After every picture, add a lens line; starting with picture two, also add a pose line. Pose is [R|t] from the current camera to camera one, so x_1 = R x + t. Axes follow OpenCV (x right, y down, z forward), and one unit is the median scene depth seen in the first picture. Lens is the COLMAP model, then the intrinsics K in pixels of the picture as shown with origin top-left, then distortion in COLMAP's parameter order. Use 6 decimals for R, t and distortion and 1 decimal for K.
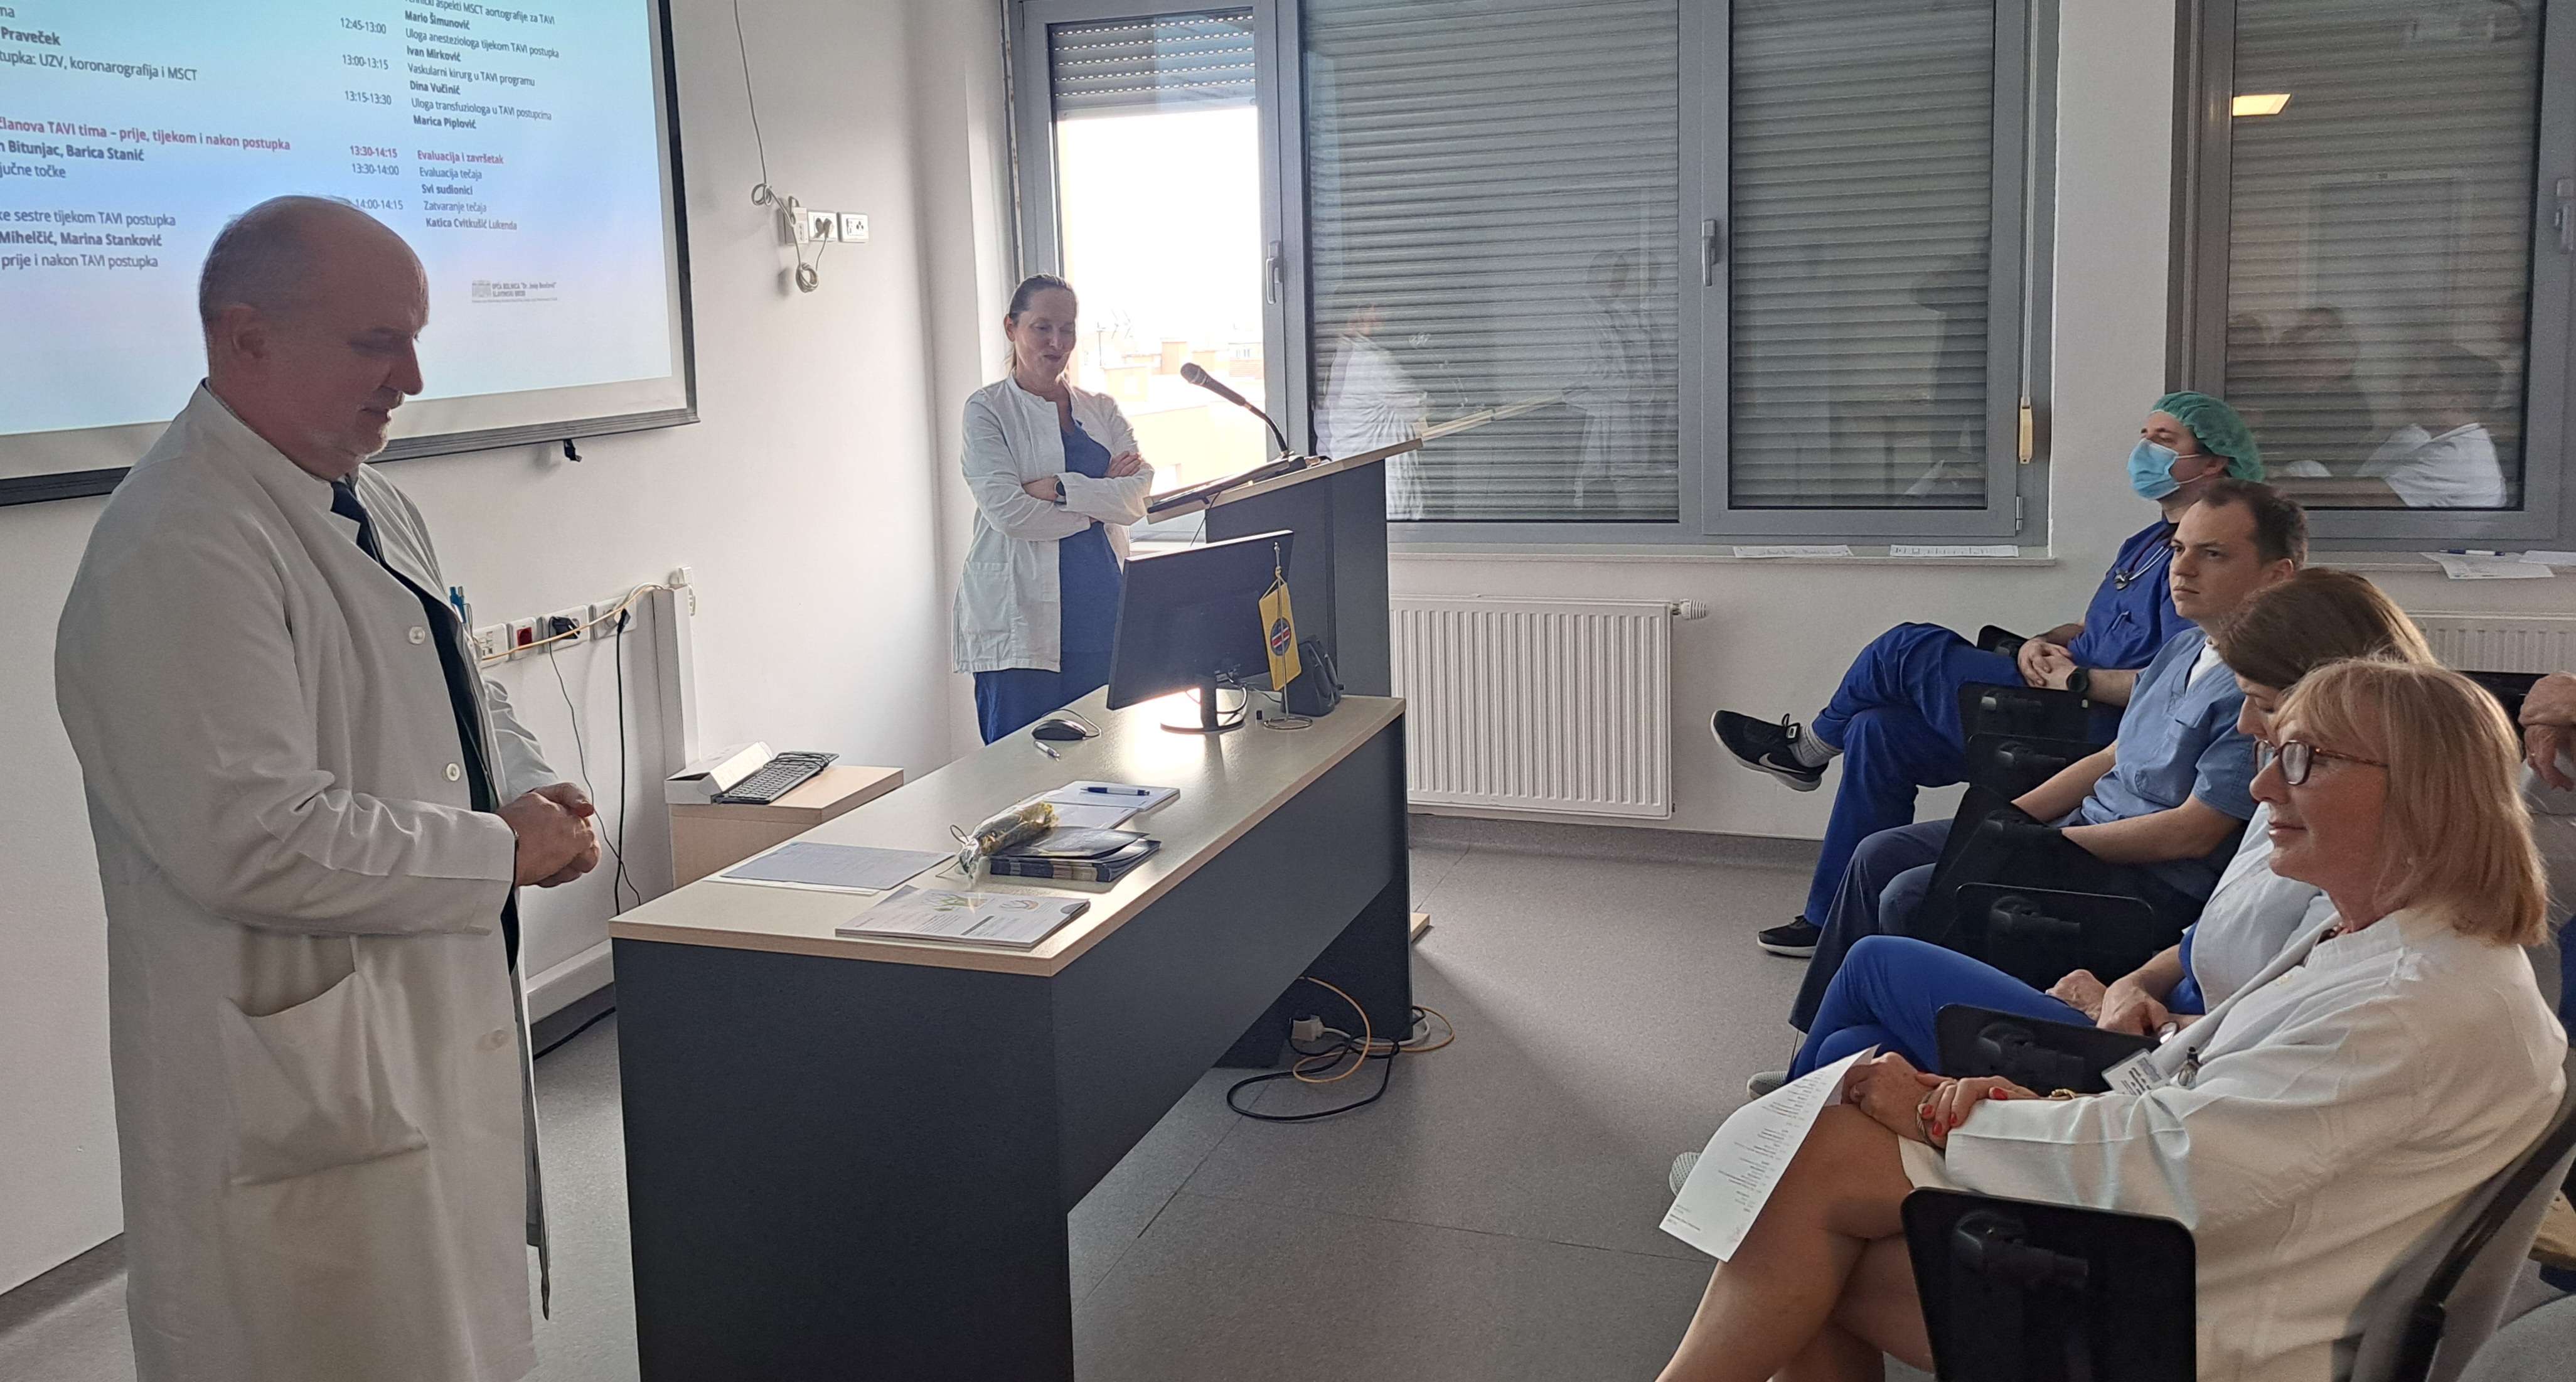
lens RADIAL K [[1992.0, 0, 1280.1], [0, 1992.0, 577.8], [0, 0, 1]] dist [0.054843, -0.080209]
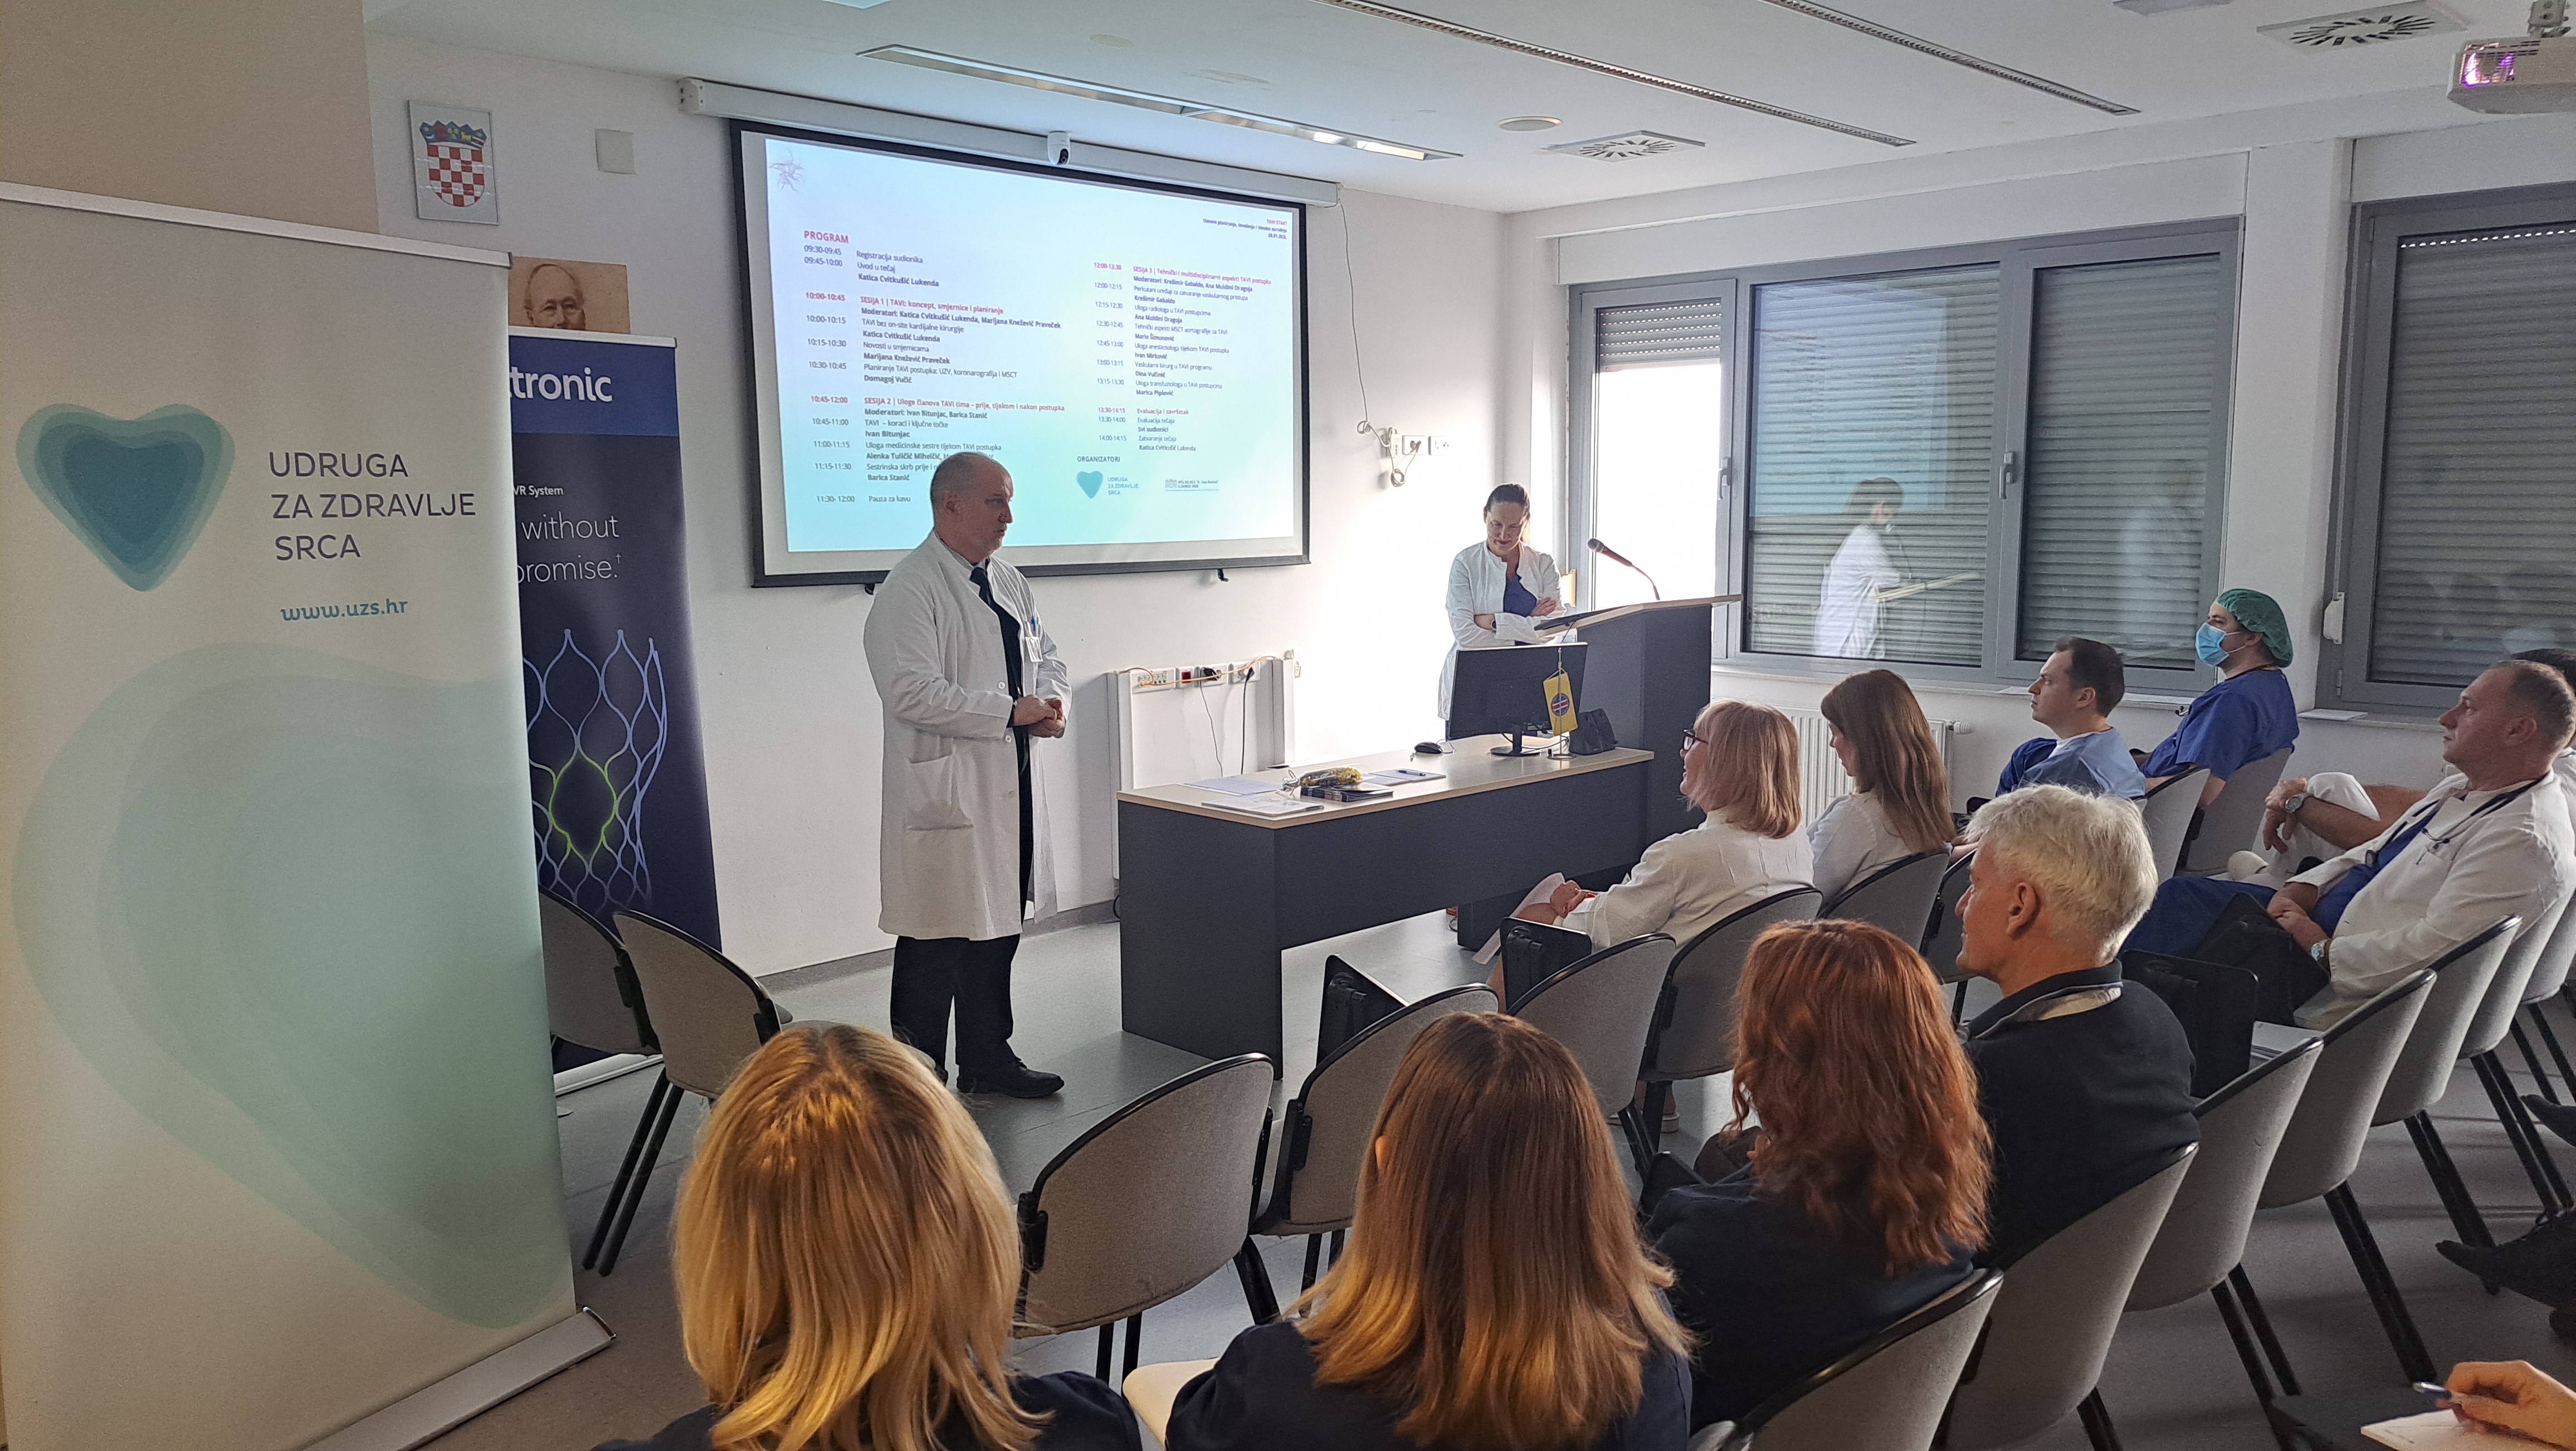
lens RADIAL K [[1881.9, 0, 1494.7], [0, 1881.9, 780.4], [0, 0, 1]] dist [0.100555, -0.001107]
pose [[0.922283, 0.088690, -0.376203, 0.524852], [-0.079705, 0.996039, 0.039413, 0.033296], [0.378208, -0.006365, 0.925699, -0.469681]]
